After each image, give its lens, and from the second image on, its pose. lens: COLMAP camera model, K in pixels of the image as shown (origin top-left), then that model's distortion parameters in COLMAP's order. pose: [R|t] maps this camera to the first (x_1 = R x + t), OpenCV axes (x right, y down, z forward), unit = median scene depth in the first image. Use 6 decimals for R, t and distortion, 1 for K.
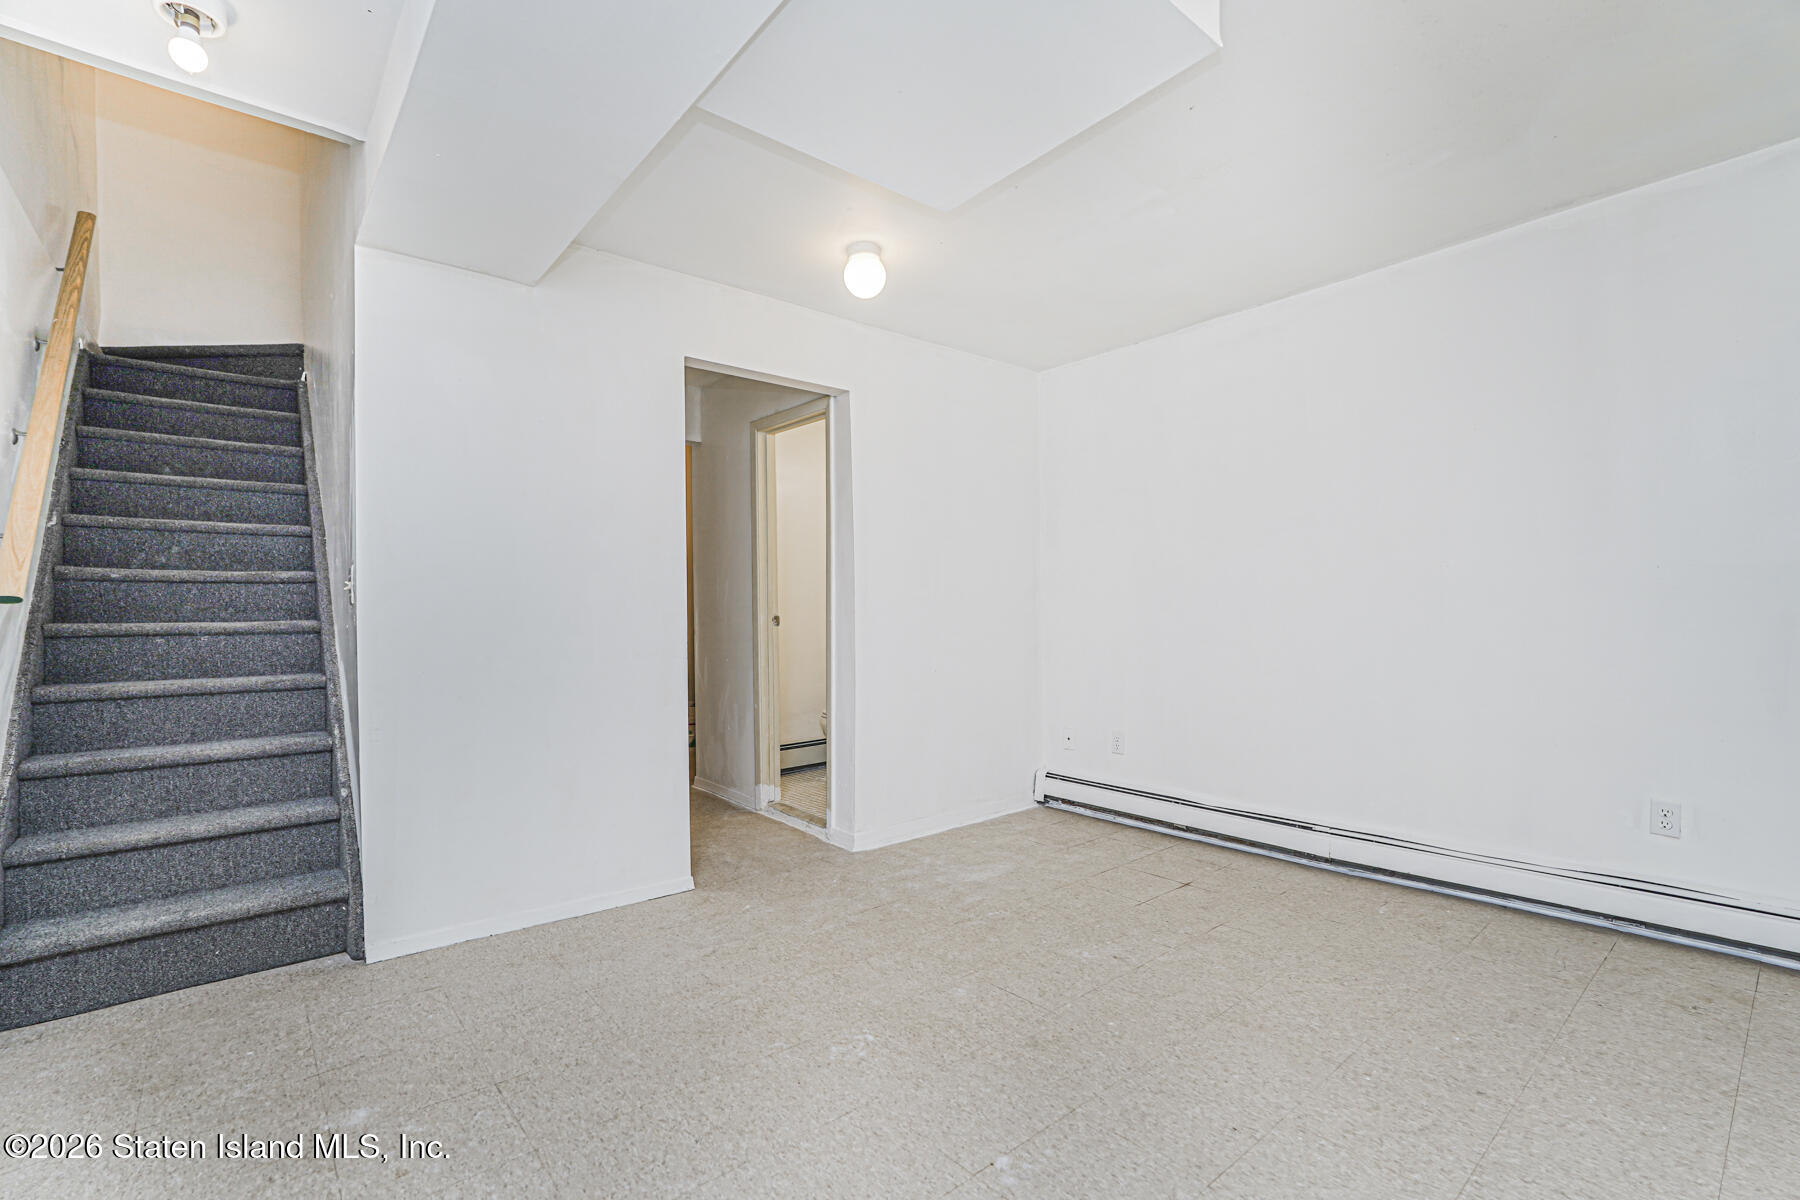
lens RADIAL K [[793.3, 0, 907.5], [0, 793.3, 603.5], [0, 0, 1]] dist [-0.014988, 0.008775]
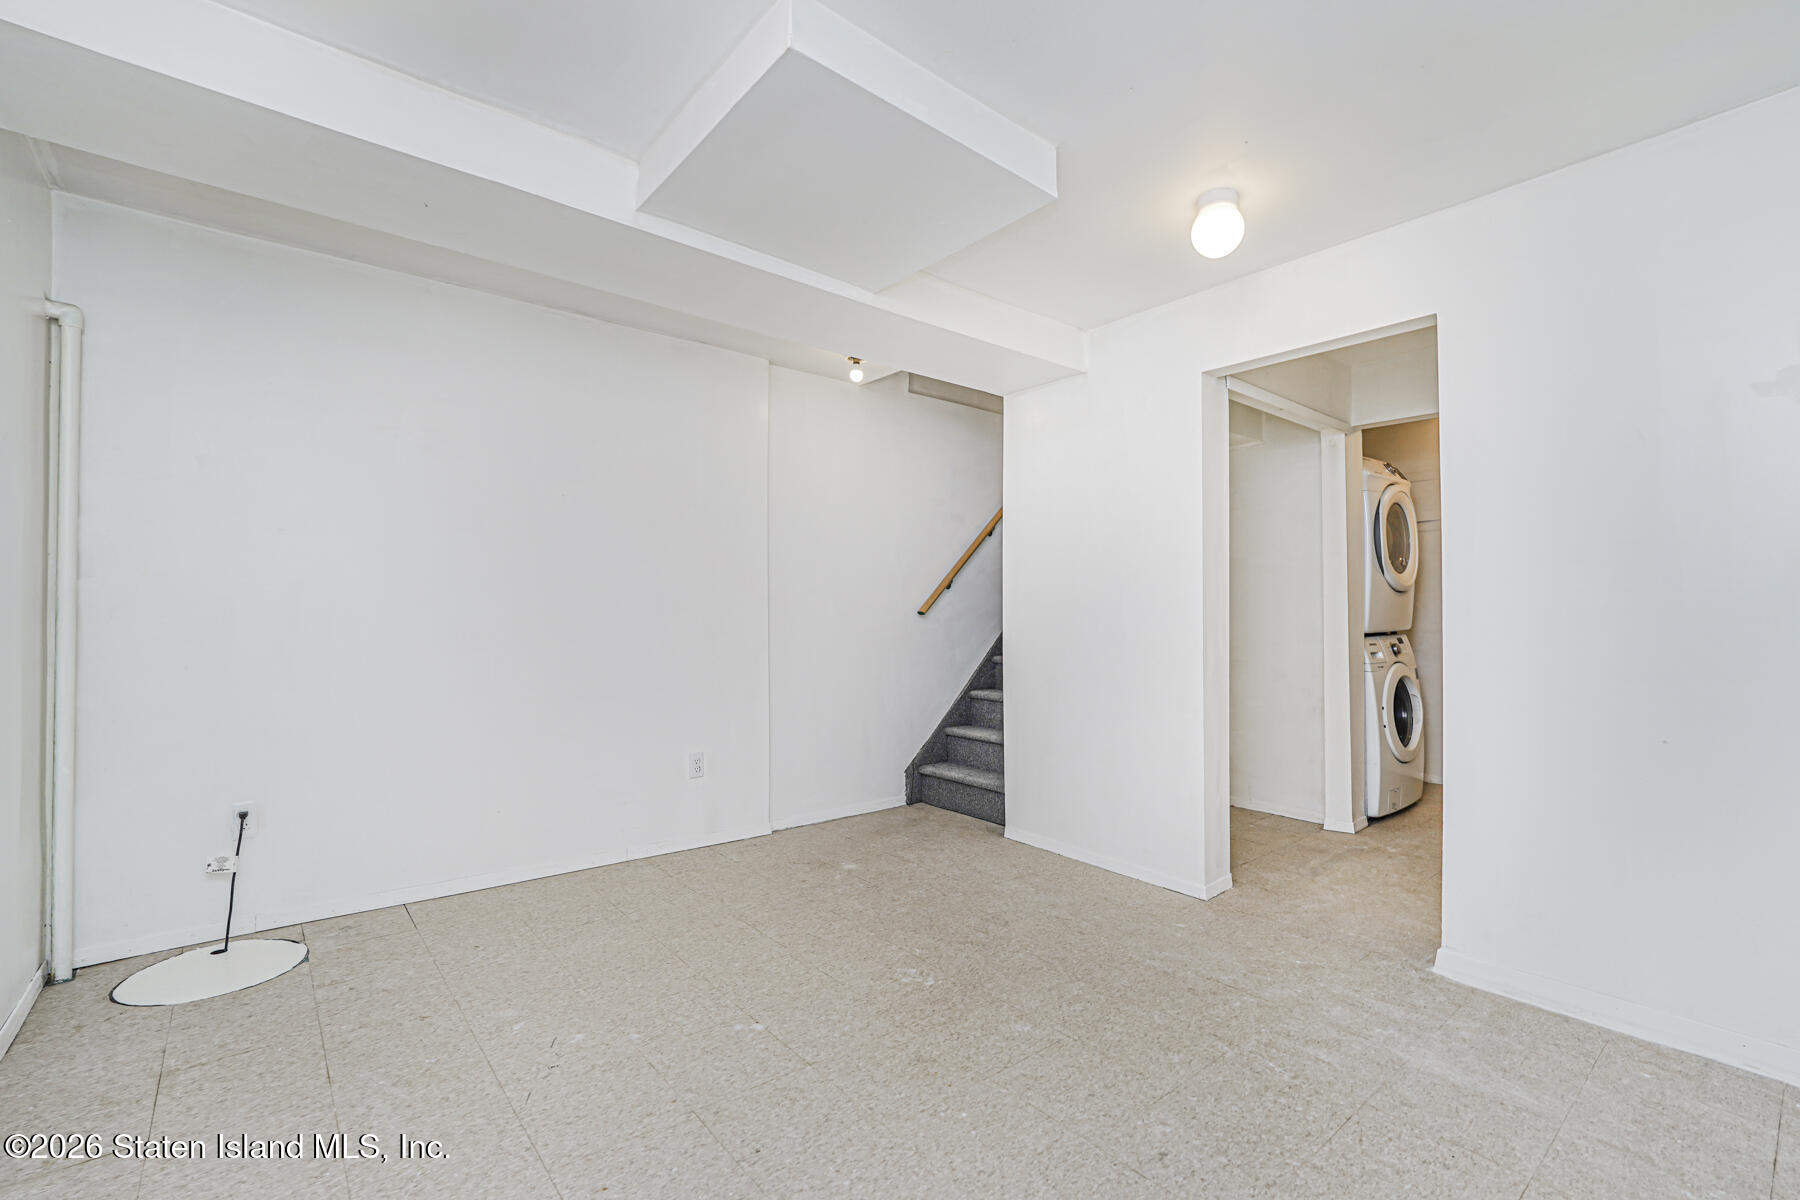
lens RADIAL K [[793.3, 0, 896.3], [0, 793.3, 606.0], [0, 0, 1]] dist [-0.014988, 0.008775]
pose [[-0.013278, -0.002255, -0.999909, 0.775722], [0.005090, 0.999984, -0.002323, -0.013205], [0.999899, -0.005120, -0.013266, 0.652446]]
